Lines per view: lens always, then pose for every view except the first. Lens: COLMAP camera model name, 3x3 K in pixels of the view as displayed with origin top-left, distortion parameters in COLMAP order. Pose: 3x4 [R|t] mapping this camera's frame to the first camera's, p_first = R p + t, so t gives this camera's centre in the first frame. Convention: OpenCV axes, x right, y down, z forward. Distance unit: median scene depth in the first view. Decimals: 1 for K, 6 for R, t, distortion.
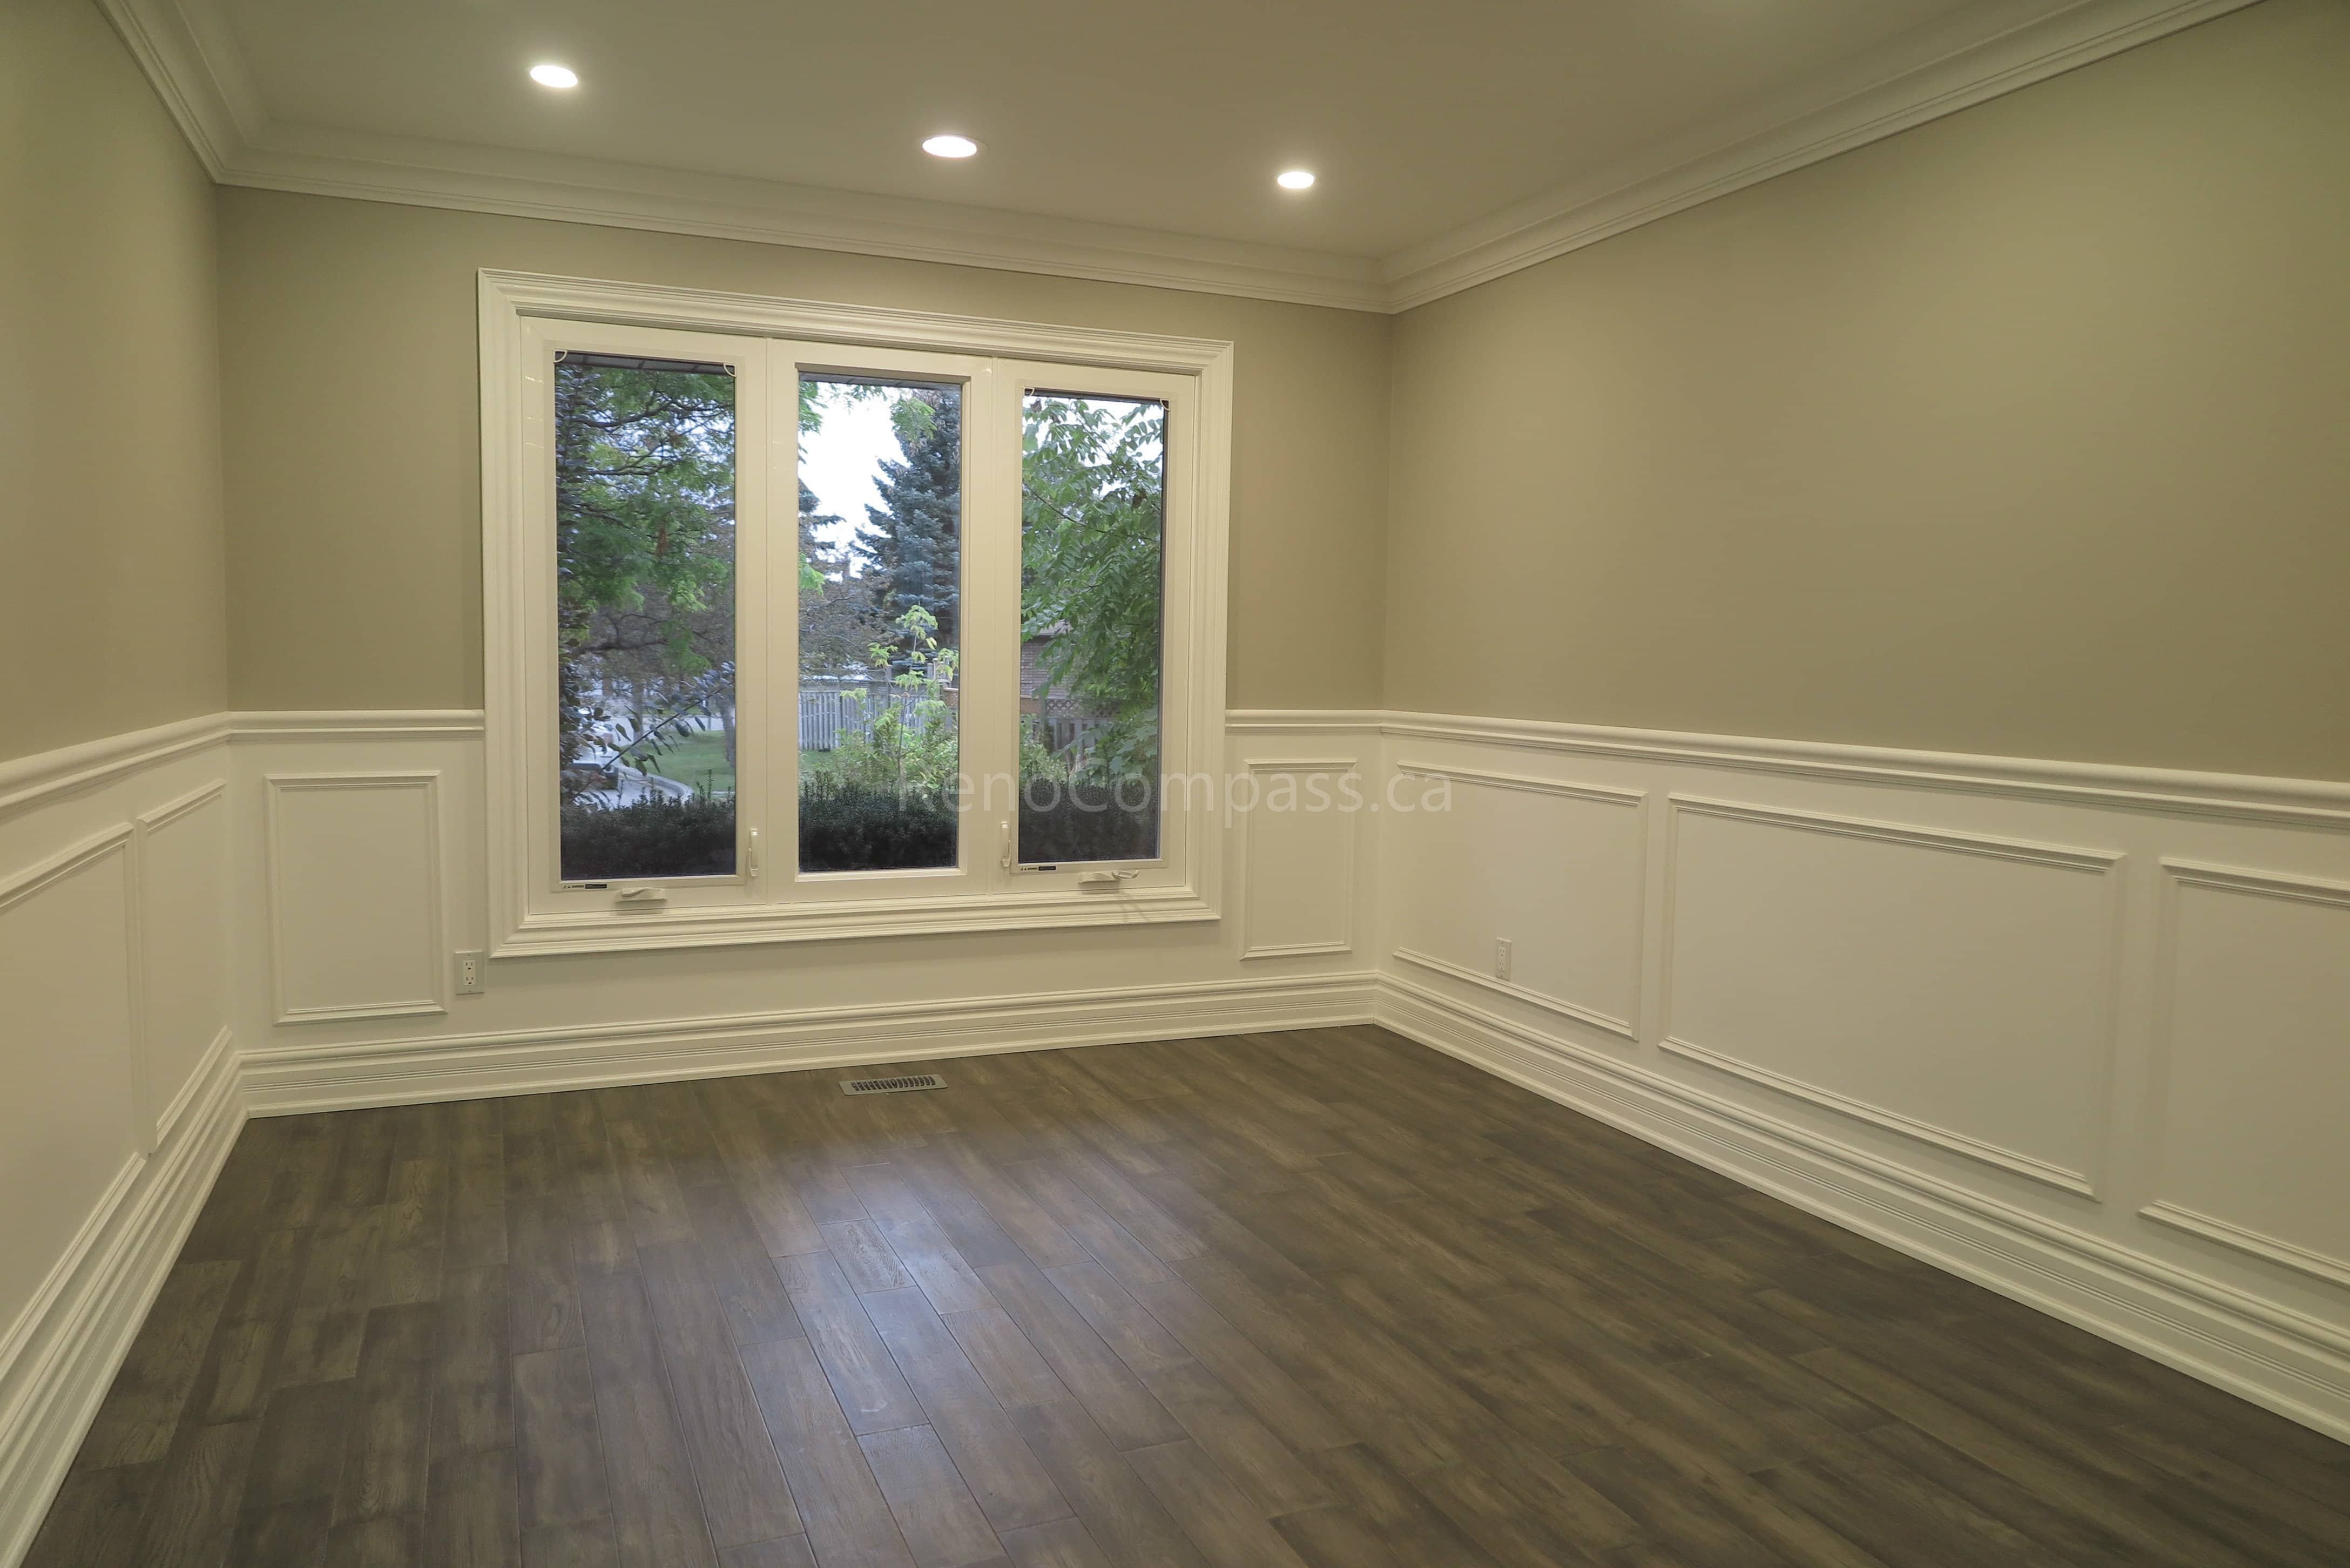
lens RADIAL K [[1644.0, 0, 1169.6], [0, 1644.0, 769.5], [0, 0, 1]] dist [0.010772, -0.012914]
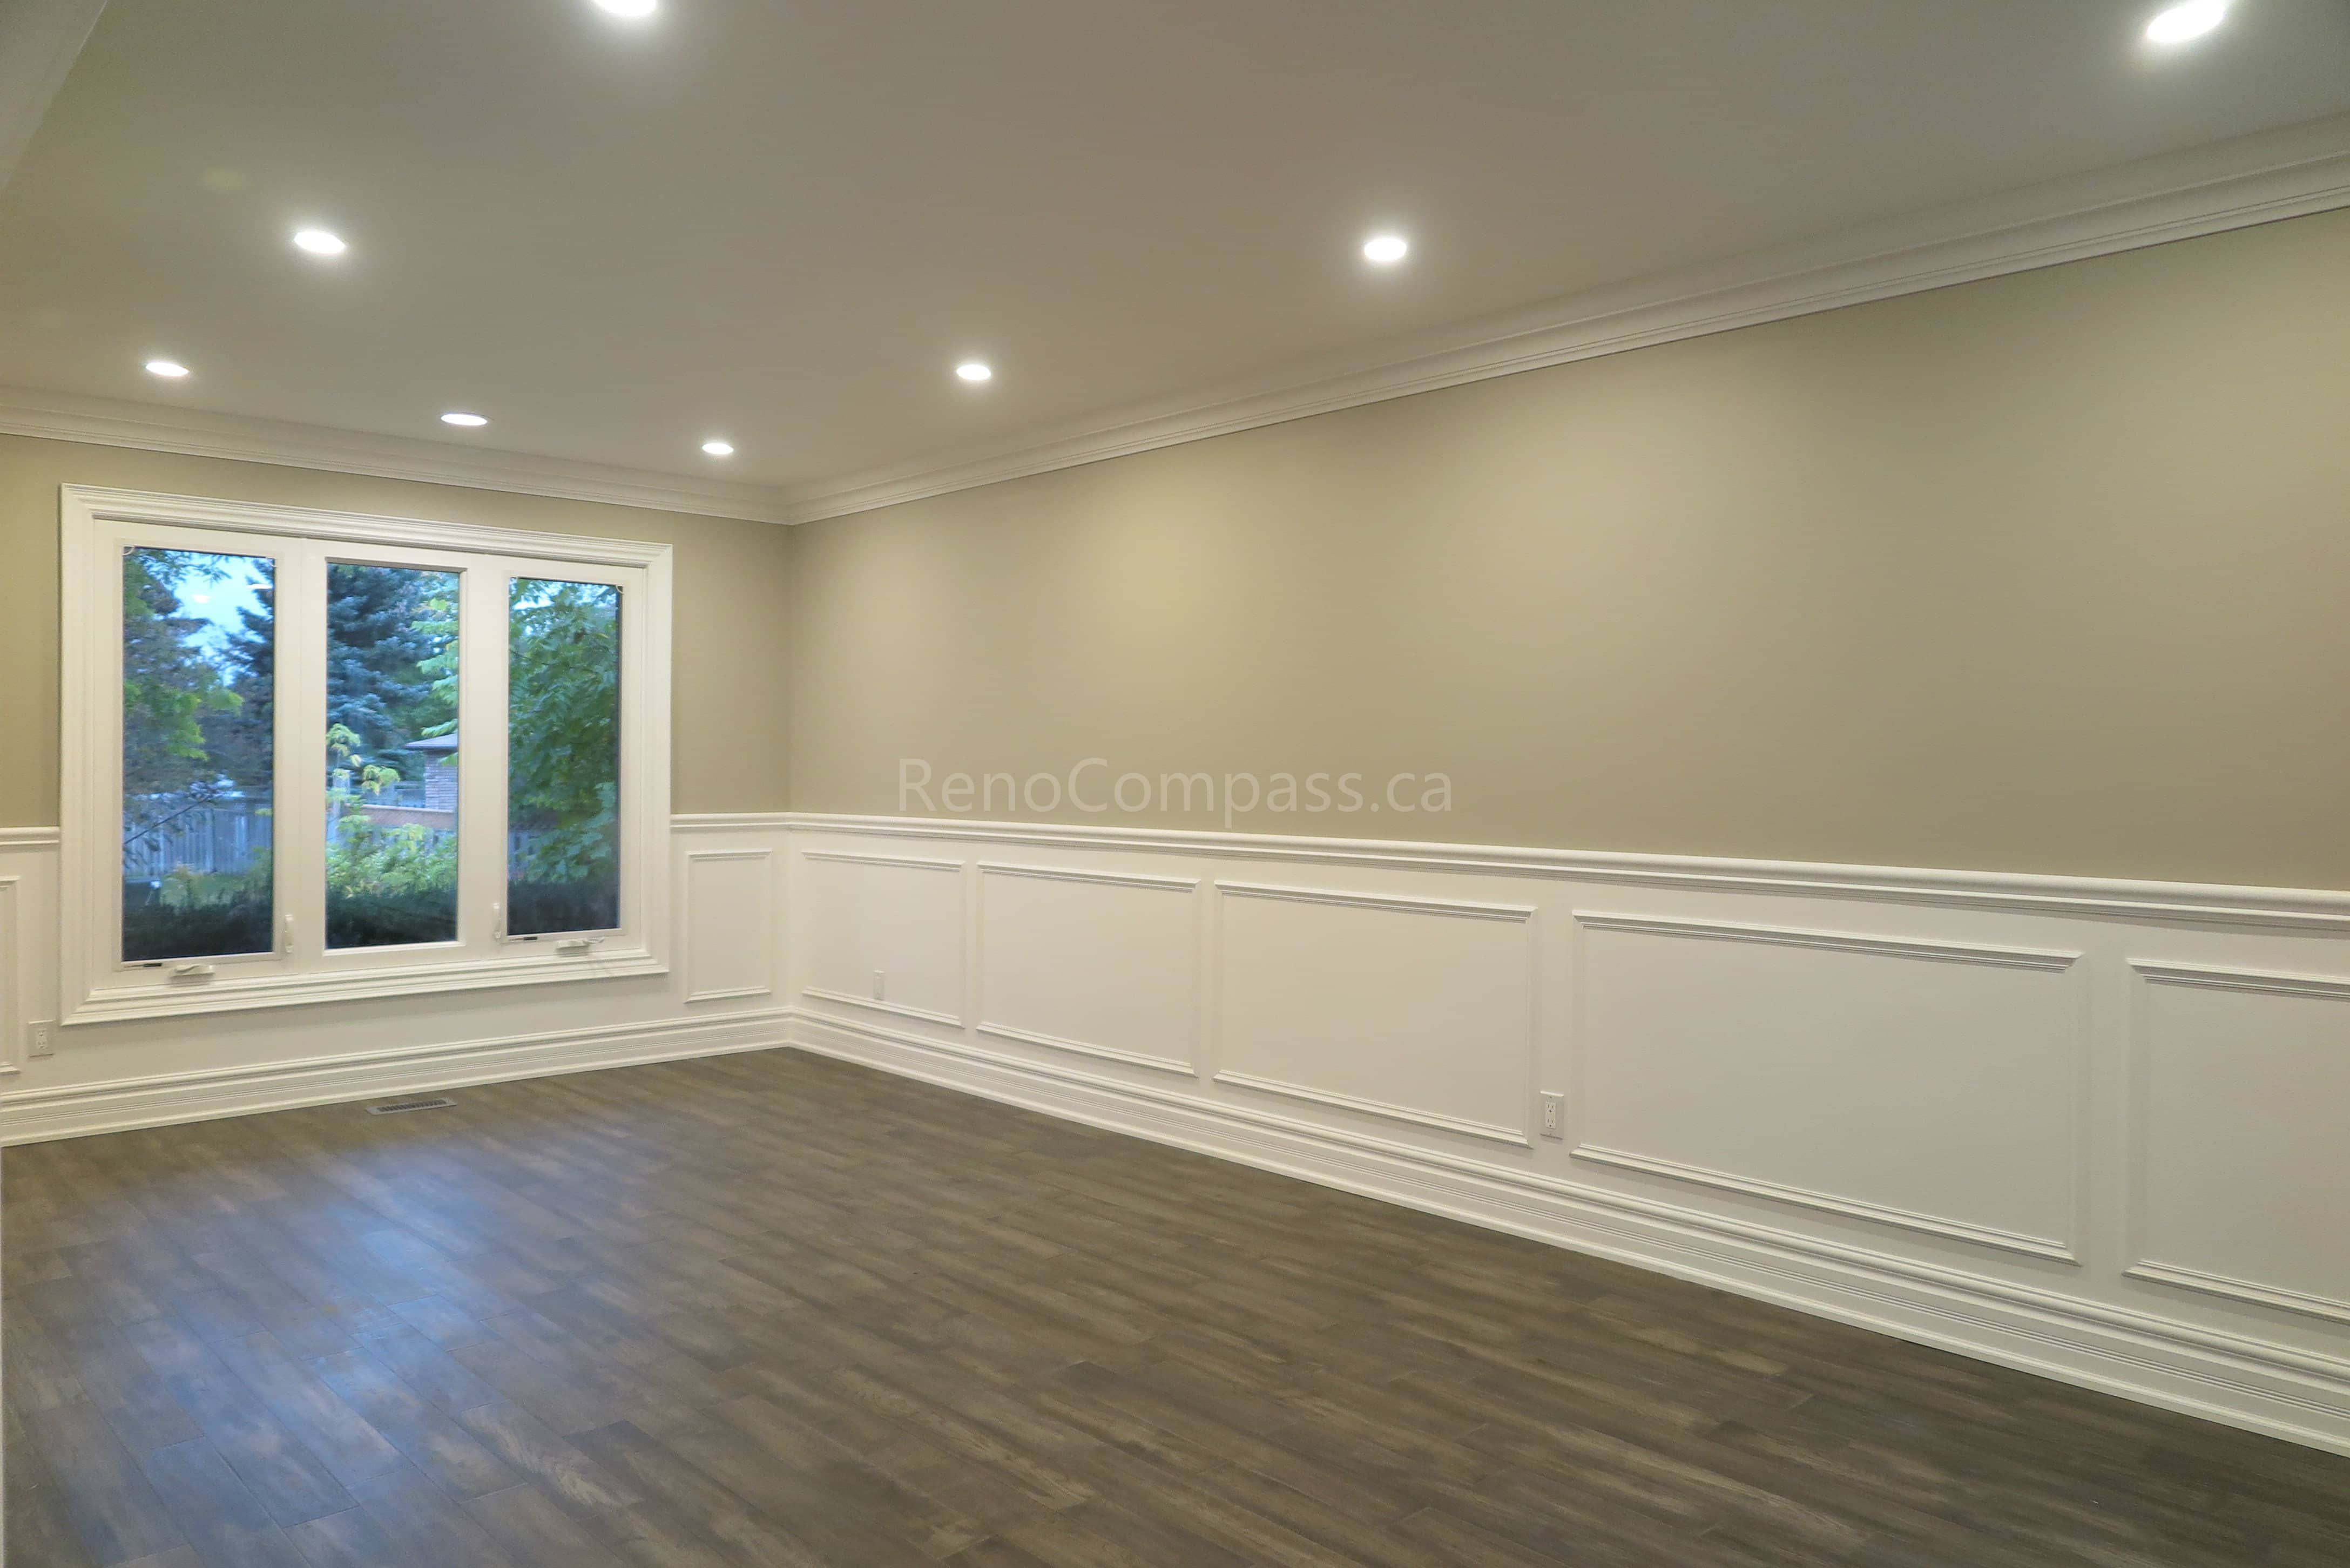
lens RADIAL K [[1644.0, 0, 1169.4], [0, 1644.0, 775.6], [0, 0, 1]] dist [0.010772, -0.012914]
pose [[0.942145, -0.014160, 0.334906, -0.035205], [0.034514, 0.997895, -0.054903, 0.021875], [-0.333424, 0.063286, 0.940650, -0.444009]]
